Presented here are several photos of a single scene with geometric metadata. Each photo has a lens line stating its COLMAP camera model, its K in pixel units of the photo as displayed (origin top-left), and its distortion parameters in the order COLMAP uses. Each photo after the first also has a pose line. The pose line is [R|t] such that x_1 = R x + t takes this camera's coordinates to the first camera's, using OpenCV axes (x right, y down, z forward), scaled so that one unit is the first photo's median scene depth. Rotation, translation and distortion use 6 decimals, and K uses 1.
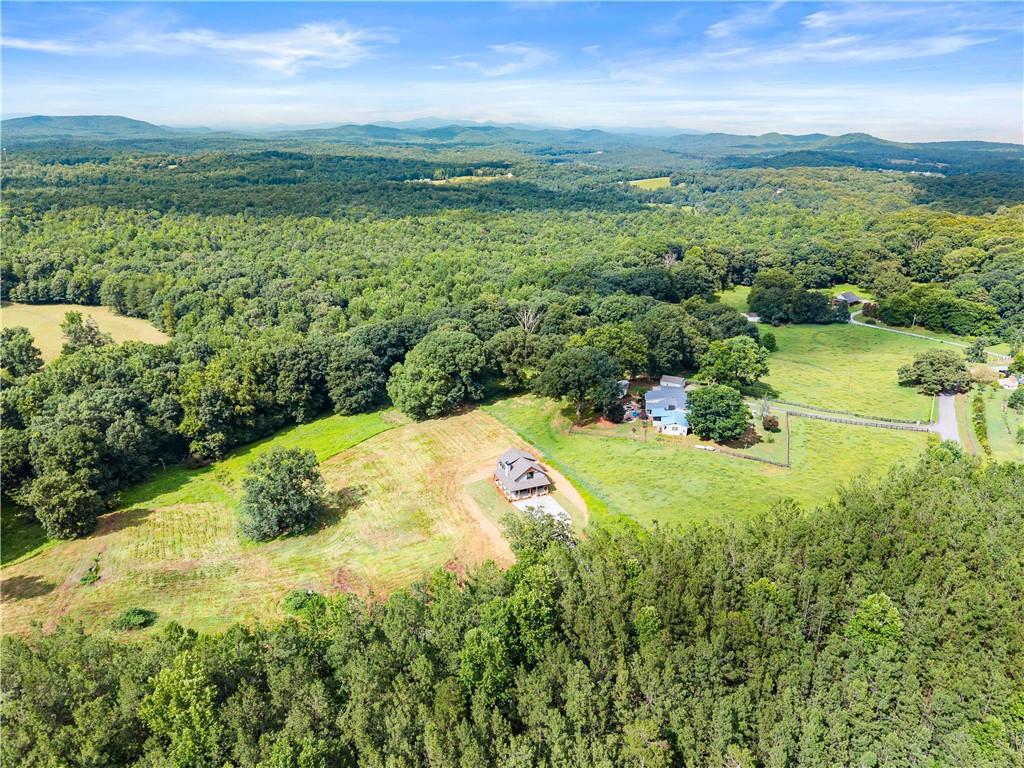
lens RADIAL K [[703.1, 0, 504.7], [0, 703.1, 355.6], [0, 0, 1]] dist [0.006544, -0.001890]
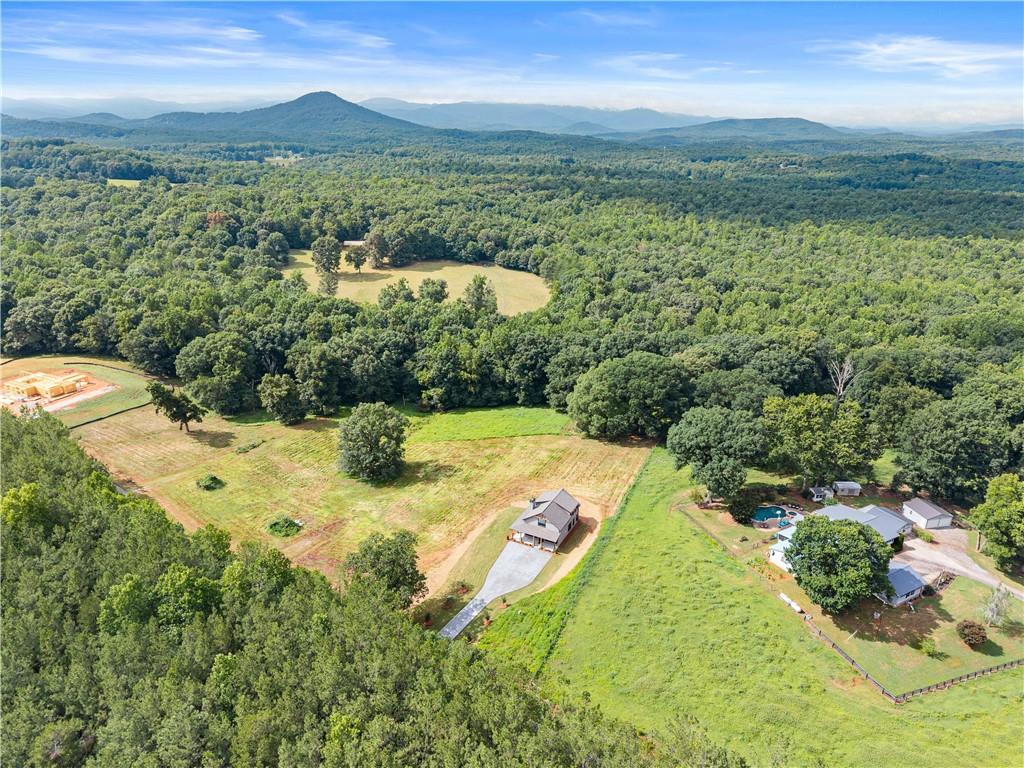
lens RADIAL K [[703.1, 0, 504.7], [0, 703.1, 355.6], [0, 0, 1]] dist [0.006544, -0.001890]
pose [[0.639026, 0.231014, -0.733674, 0.448543], [-0.232403, 0.967242, 0.102137, -0.077619], [0.733235, 0.105240, 0.671781, 0.270348]]
